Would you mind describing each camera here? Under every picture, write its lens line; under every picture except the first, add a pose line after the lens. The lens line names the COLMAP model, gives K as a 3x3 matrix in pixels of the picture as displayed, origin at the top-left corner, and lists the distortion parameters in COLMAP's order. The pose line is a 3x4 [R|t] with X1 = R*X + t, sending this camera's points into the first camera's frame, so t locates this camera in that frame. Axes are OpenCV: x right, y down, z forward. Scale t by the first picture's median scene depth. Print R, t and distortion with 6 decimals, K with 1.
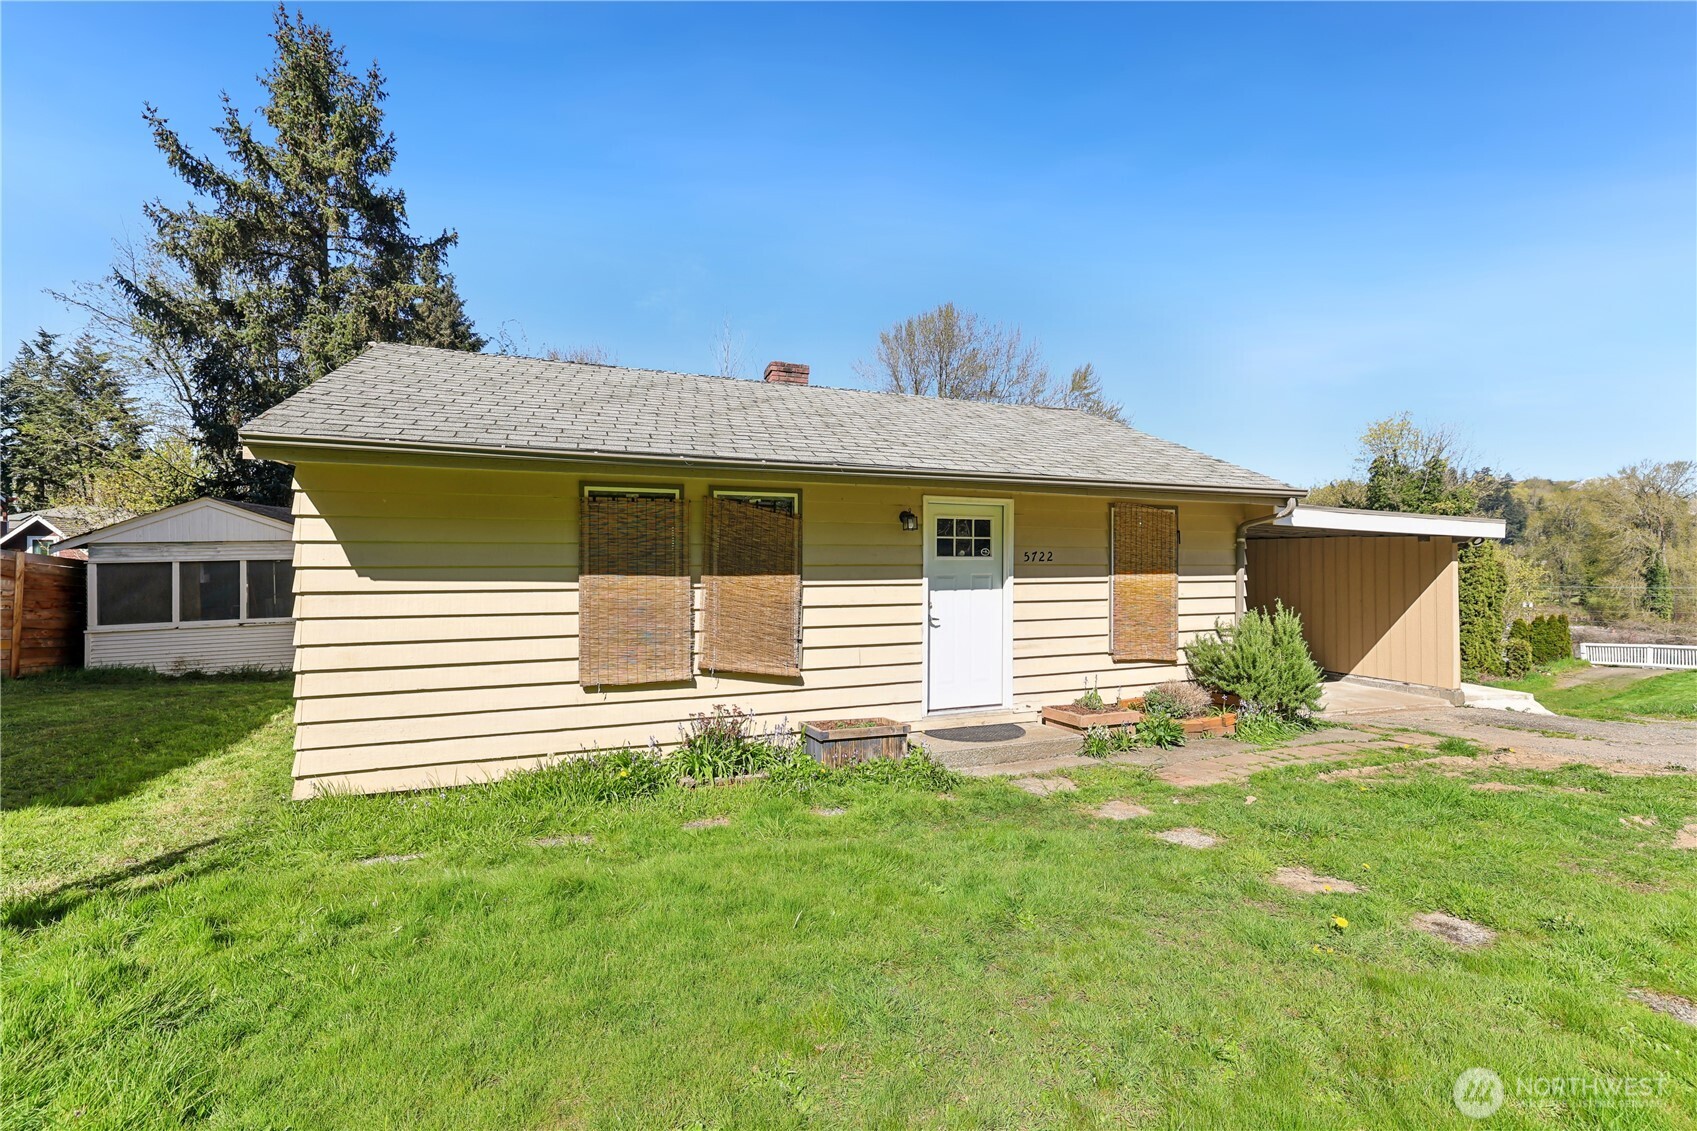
lens RADIAL K [[738.3, 0, 835.3], [0, 738.3, 552.9], [0, 0, 1]] dist [-0.010305, 0.003494]
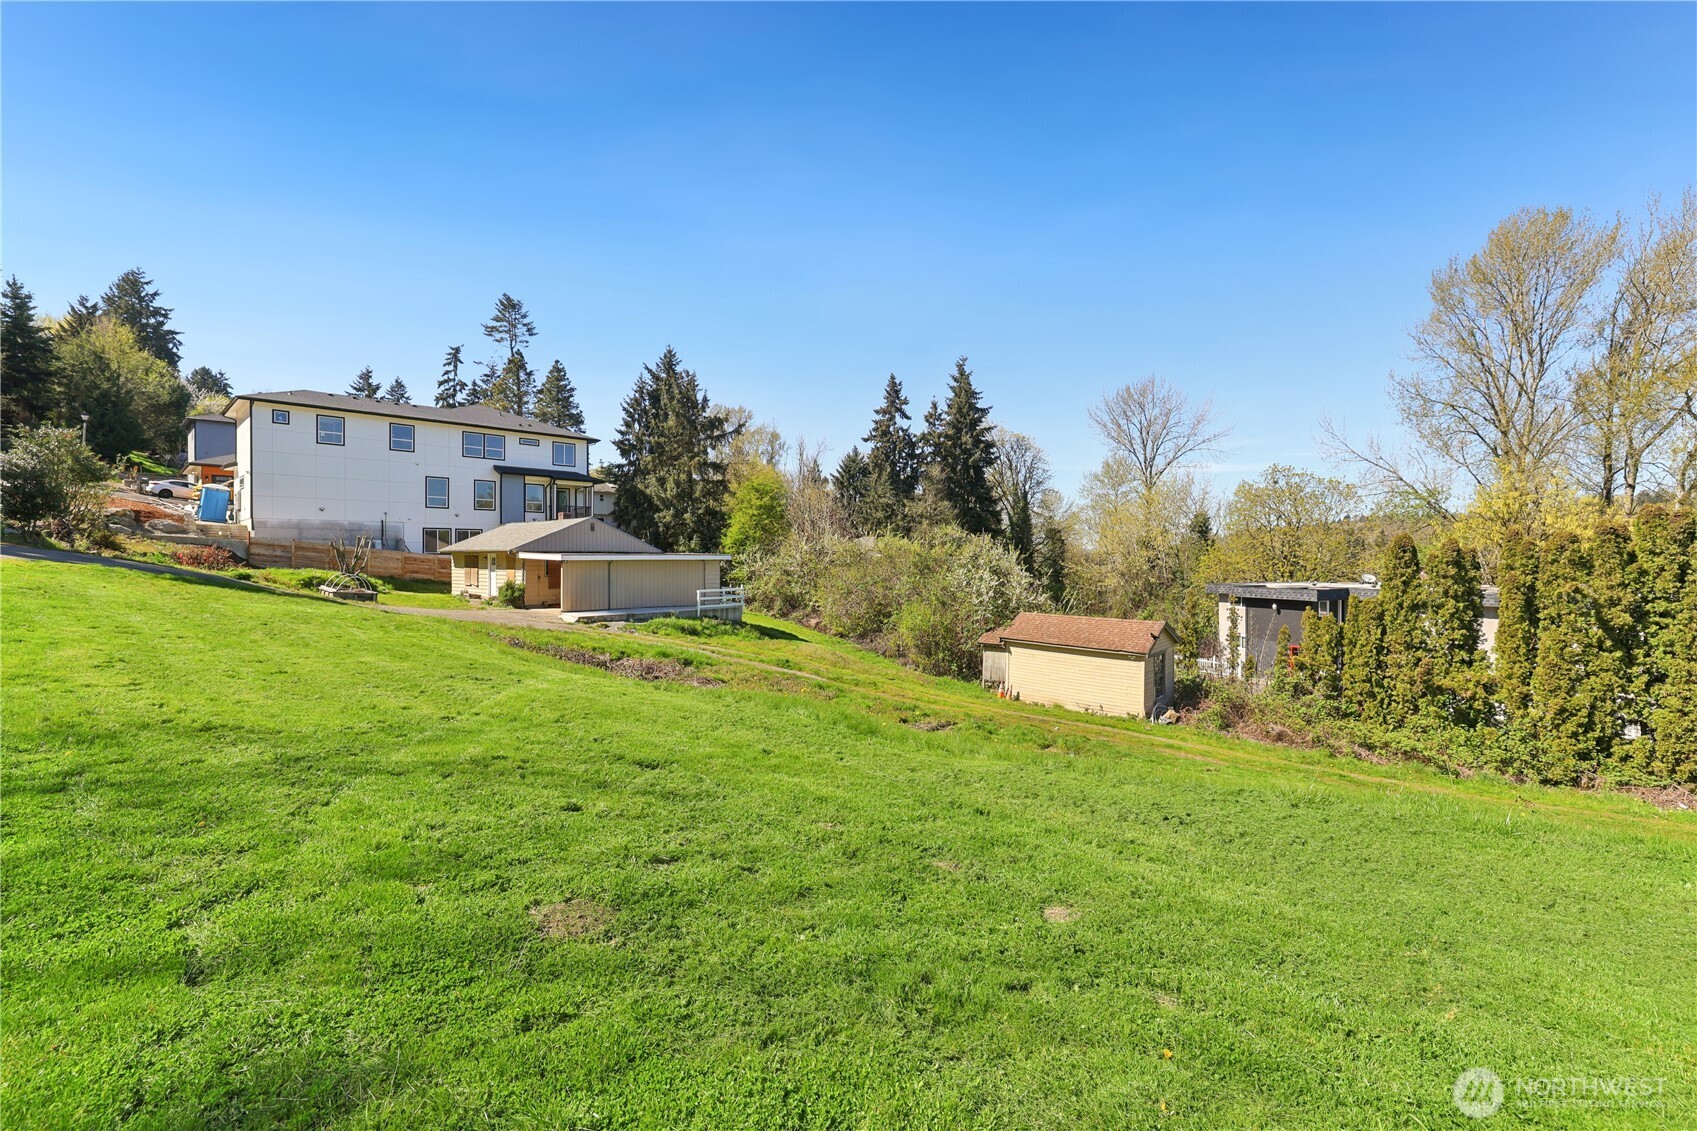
lens RADIAL K [[738.3, 0, 845.1], [0, 738.3, 570.2], [0, 0, 1]] dist [-0.010305, 0.003494]
pose [[0.422011, 0.016146, -0.906447, 5.793641], [0.003198, 0.999809, 0.019298, -0.056871], [0.906585, -0.011043, 0.421879, 1.063011]]
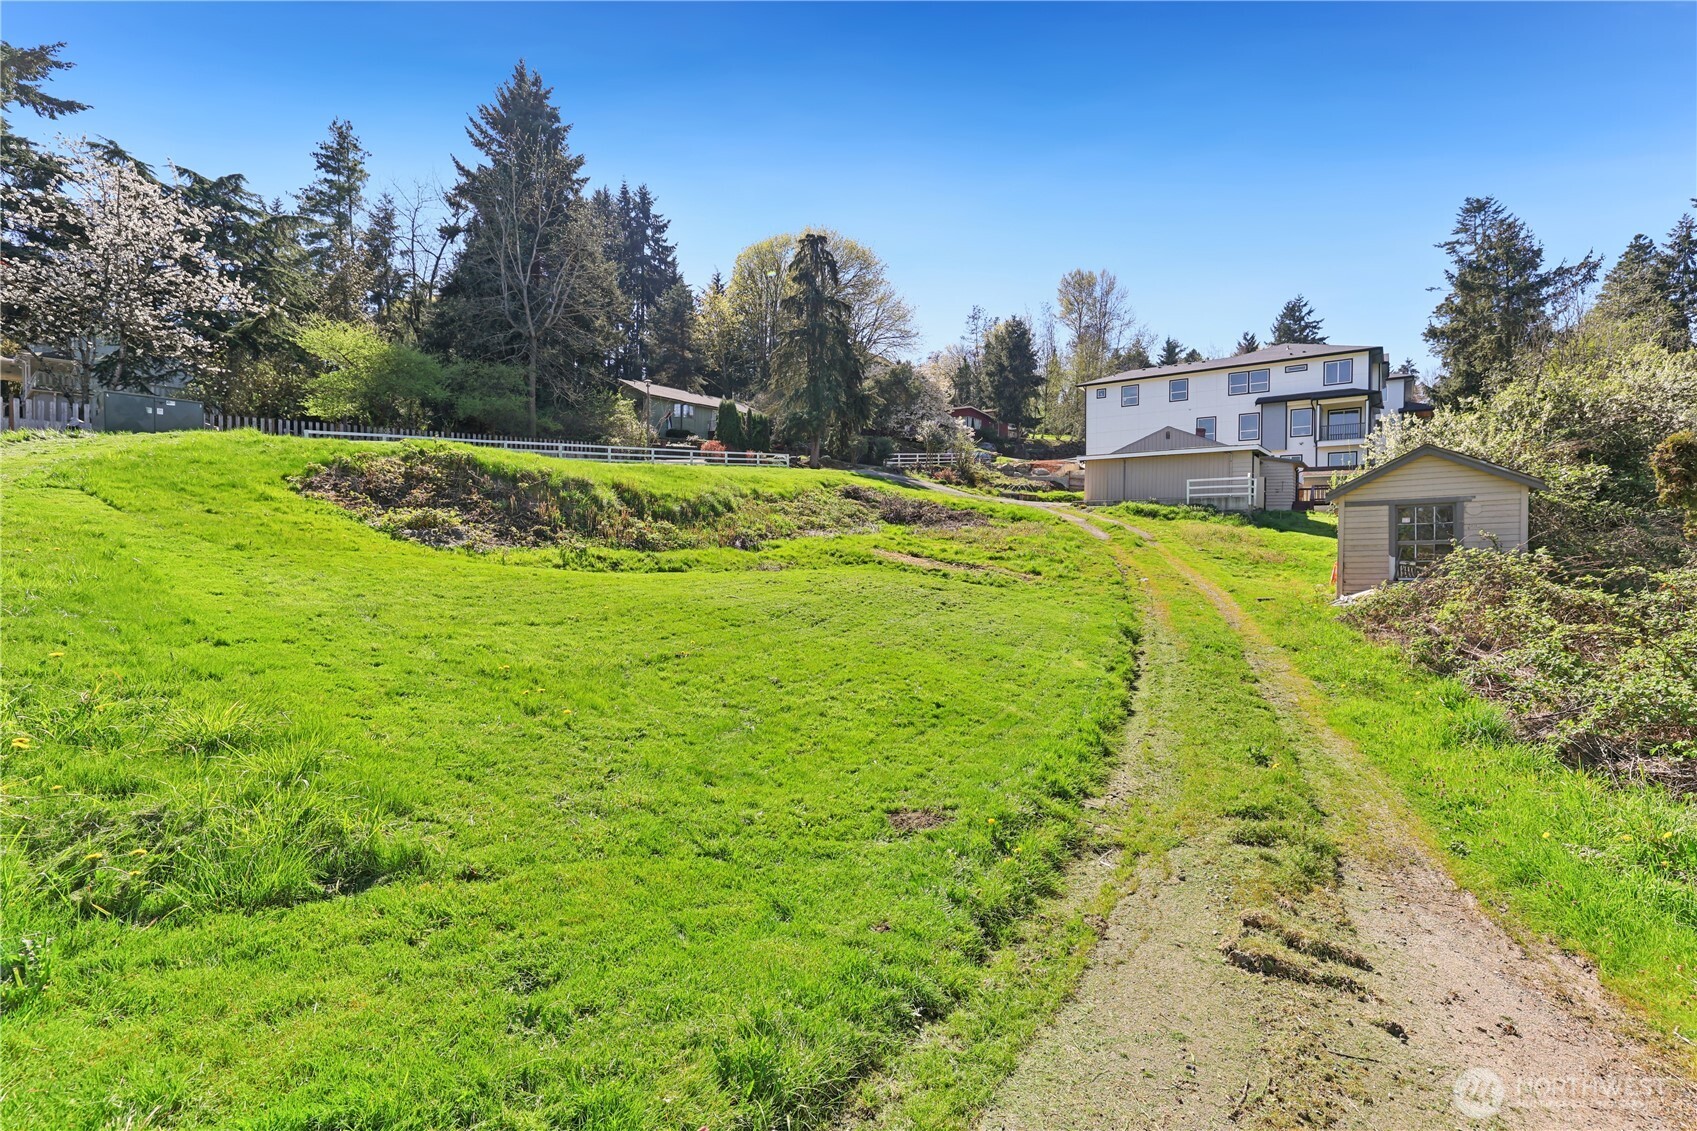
lens RADIAL K [[738.3, 0, 842.5], [0, 738.3, 564.0], [0, 0, 1]] dist [-0.010305, 0.003494]
pose [[-0.859607, 0.004067, -0.510940, 5.634202], [-0.010130, 0.999636, 0.024999, 0.632751], [0.510856, 0.026665, -0.859253, 5.328605]]
